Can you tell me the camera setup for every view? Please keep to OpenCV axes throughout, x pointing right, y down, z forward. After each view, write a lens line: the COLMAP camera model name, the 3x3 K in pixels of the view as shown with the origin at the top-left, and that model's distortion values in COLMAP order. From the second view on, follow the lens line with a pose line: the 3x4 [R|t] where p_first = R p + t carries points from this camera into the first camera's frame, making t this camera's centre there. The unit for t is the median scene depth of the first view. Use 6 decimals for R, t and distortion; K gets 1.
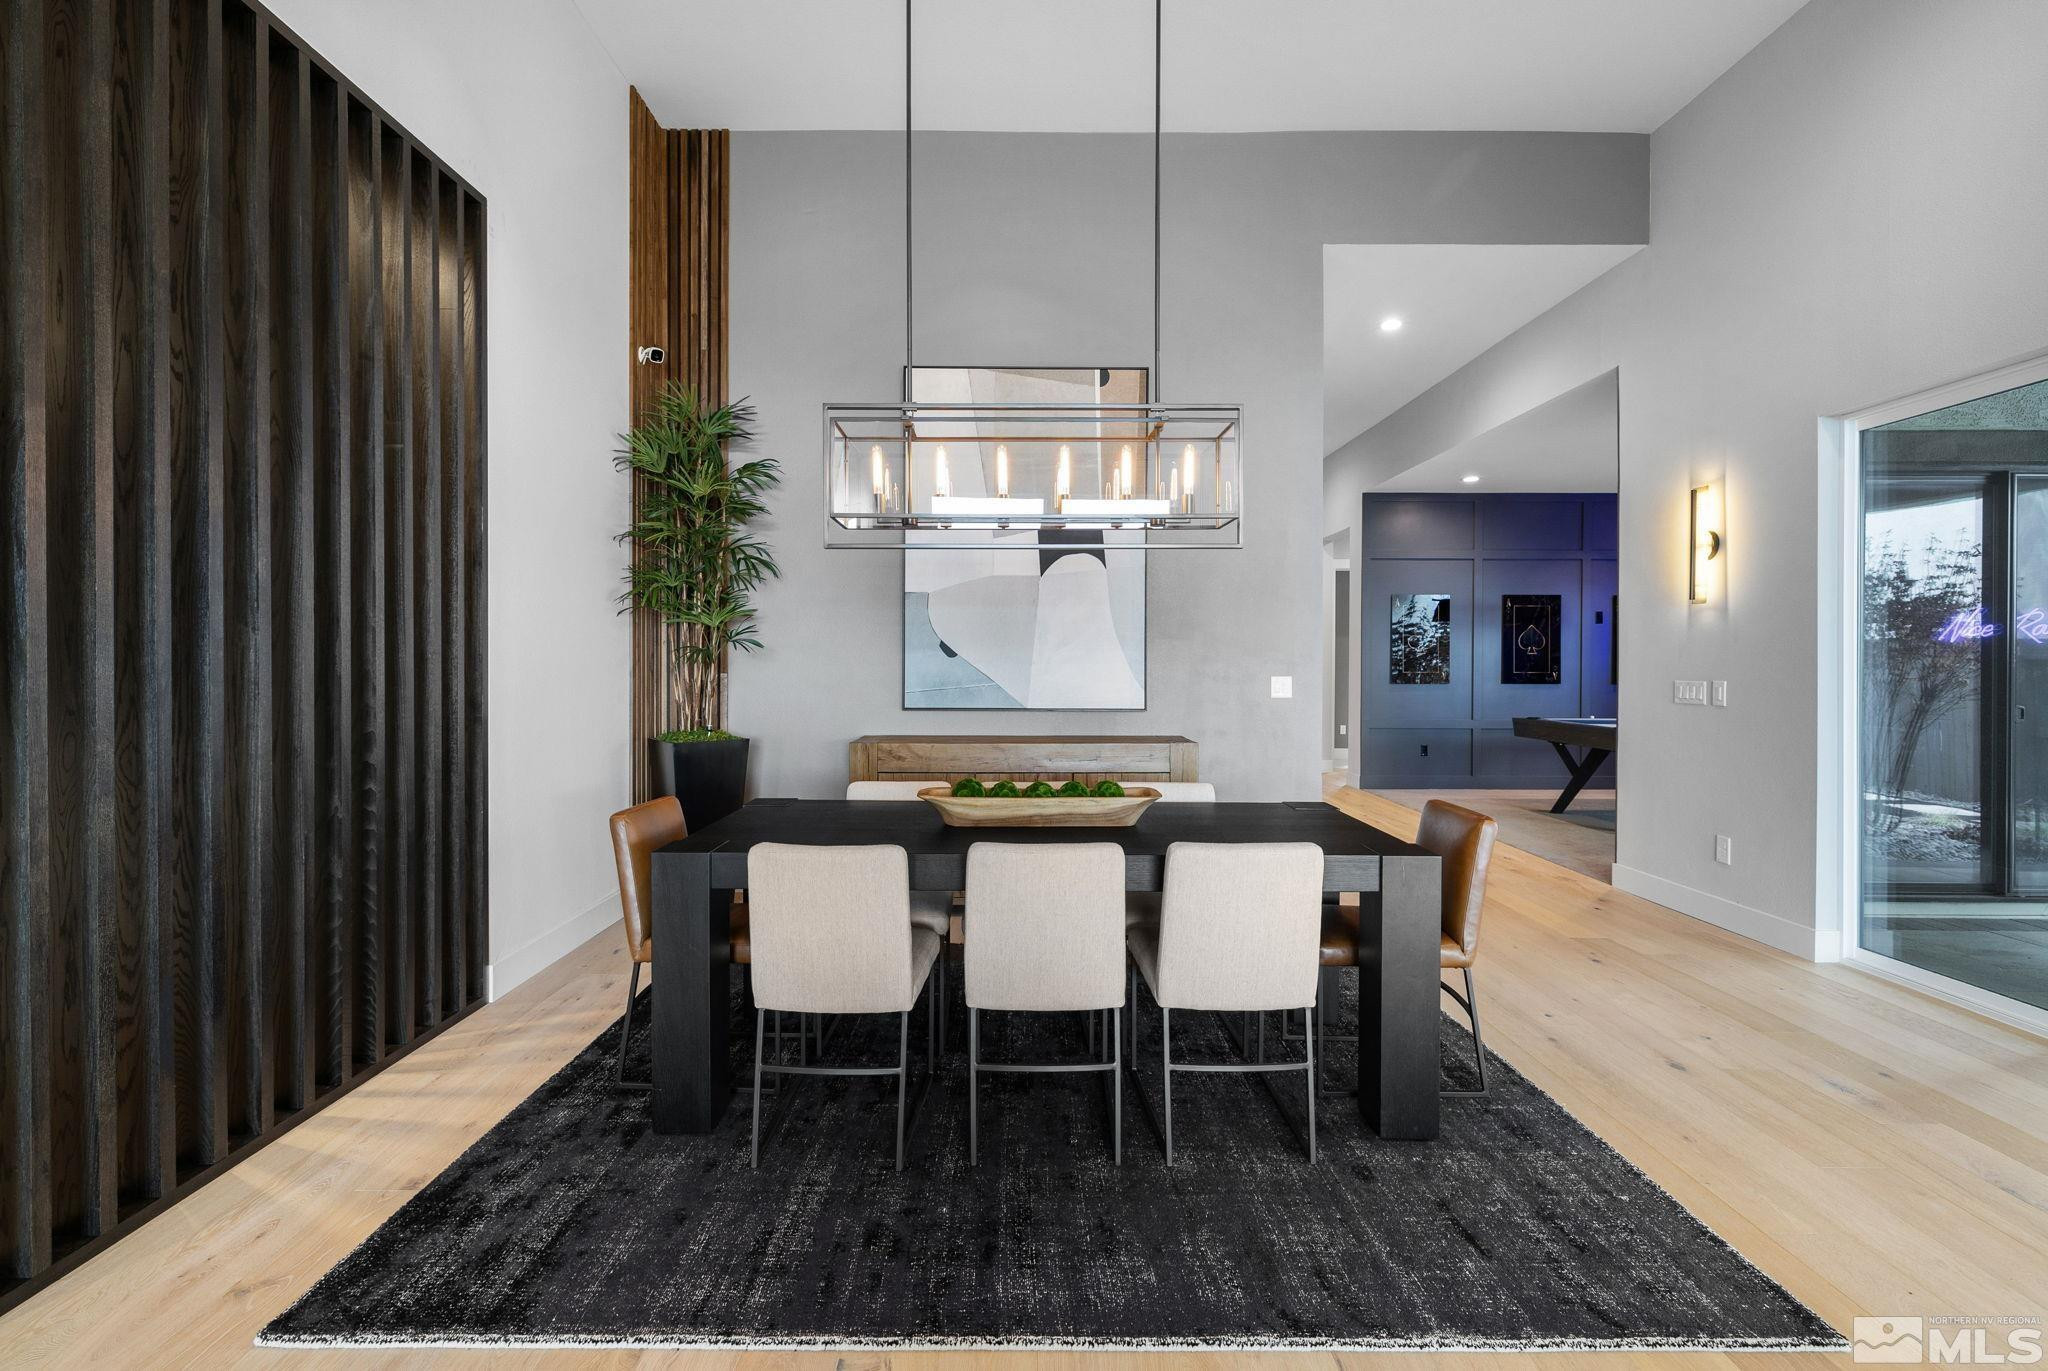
lens RADIAL K [[866.9, 0, 1018.5], [0, 866.9, 671.5], [0, 0, 1]] dist [0.004750, 0.000480]
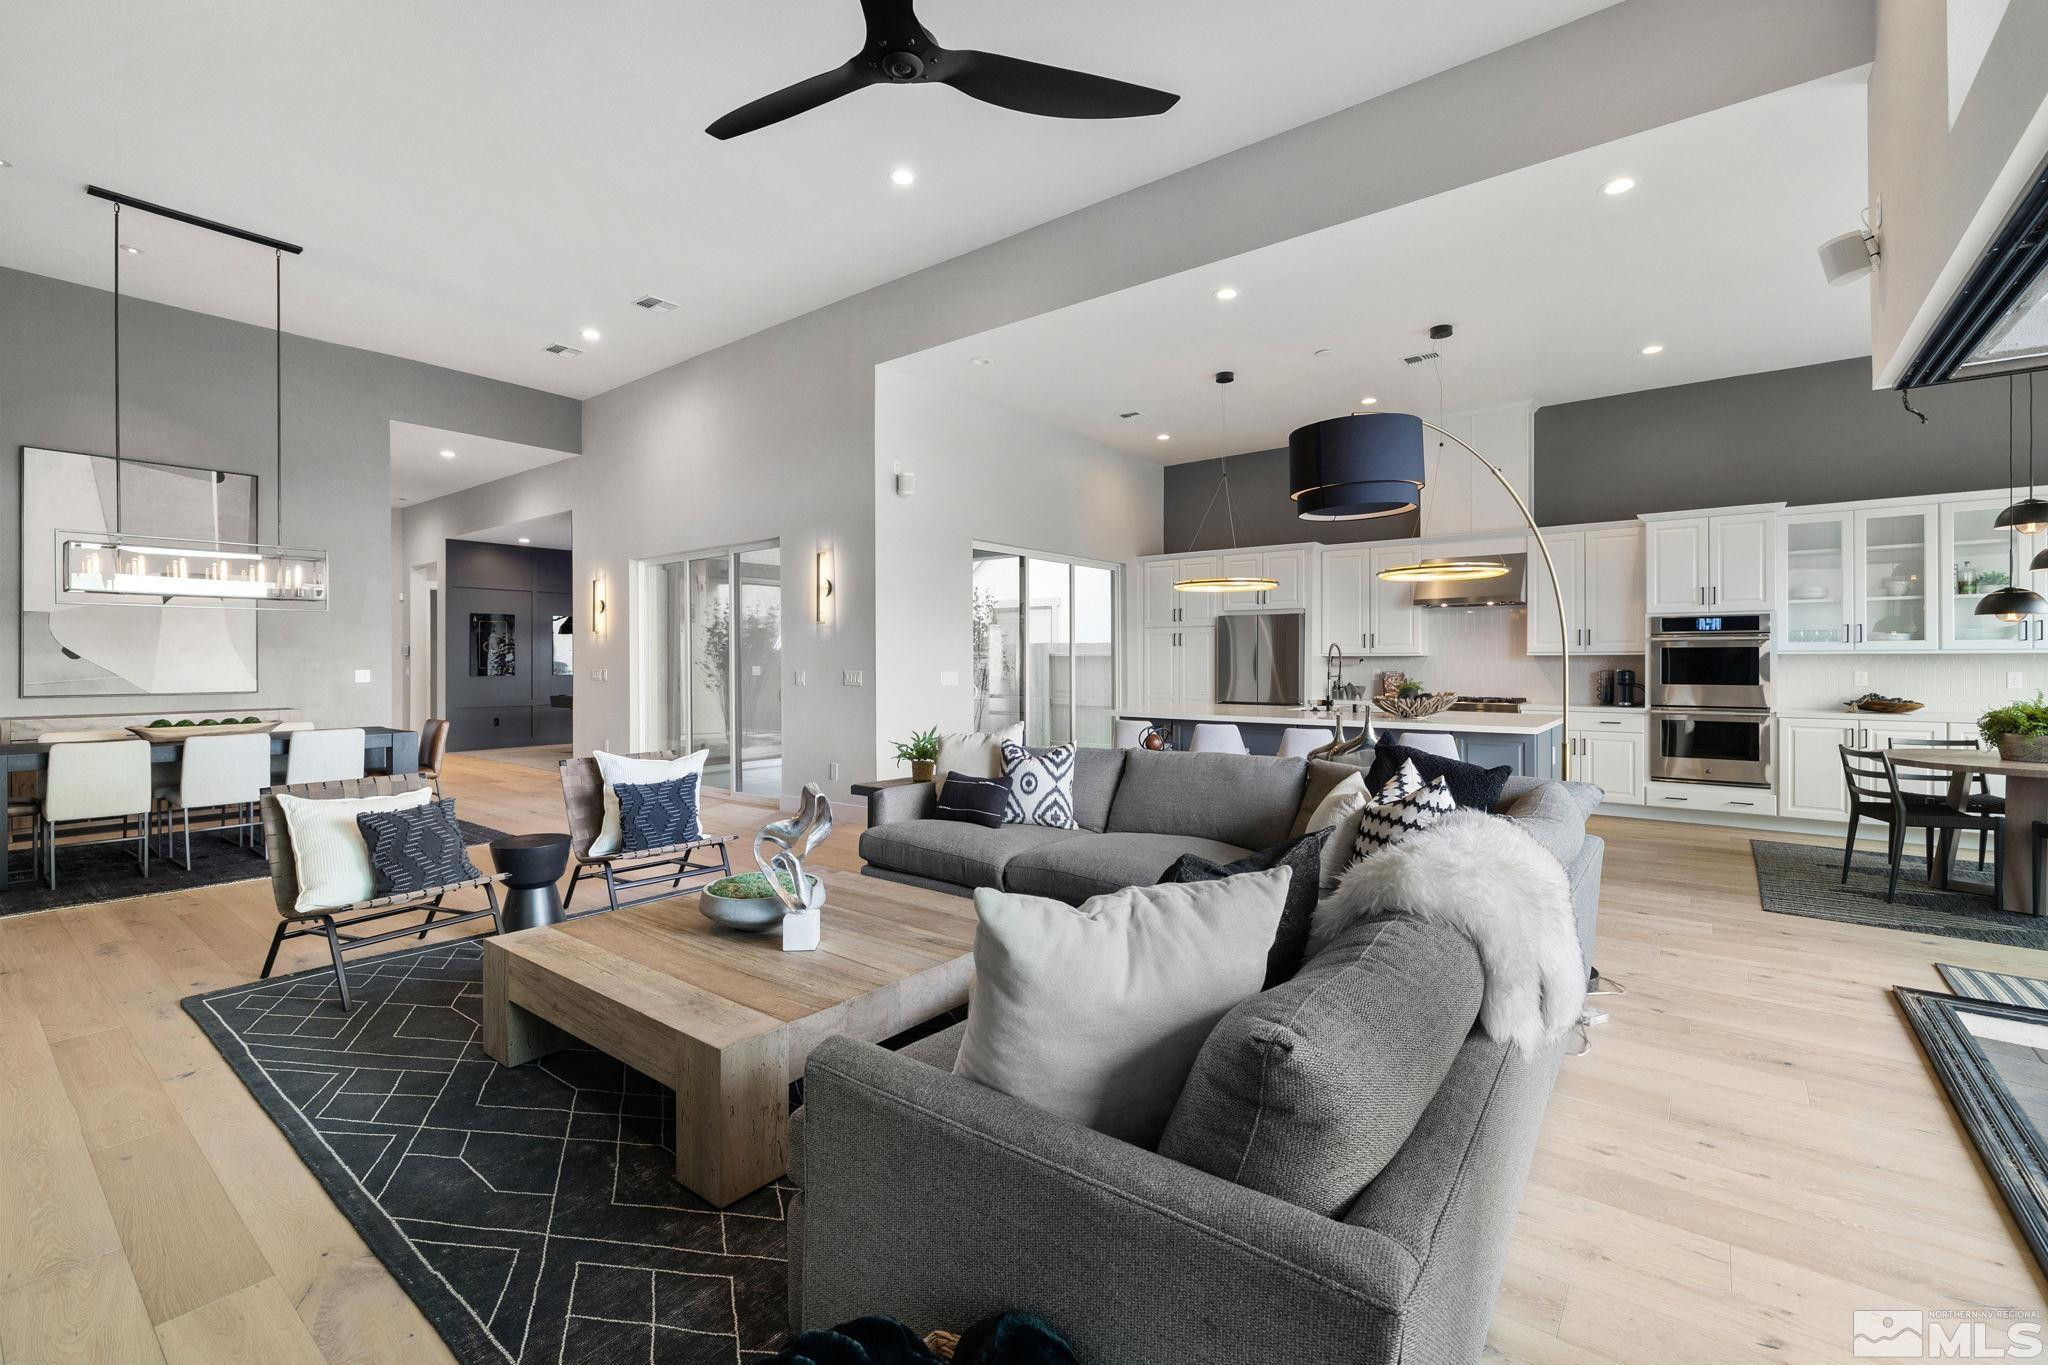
lens RADIAL K [[871.4, 0, 1031.0], [0, 871.4, 655.1], [0, 0, 1]] dist [0.003387, 0.000355]
pose [[0.610662, 0.001737, 0.791889, -0.249364], [0.009731, 0.999906, -0.009697, 0.006255], [-0.791832, 0.013627, 0.610588, -1.076962]]
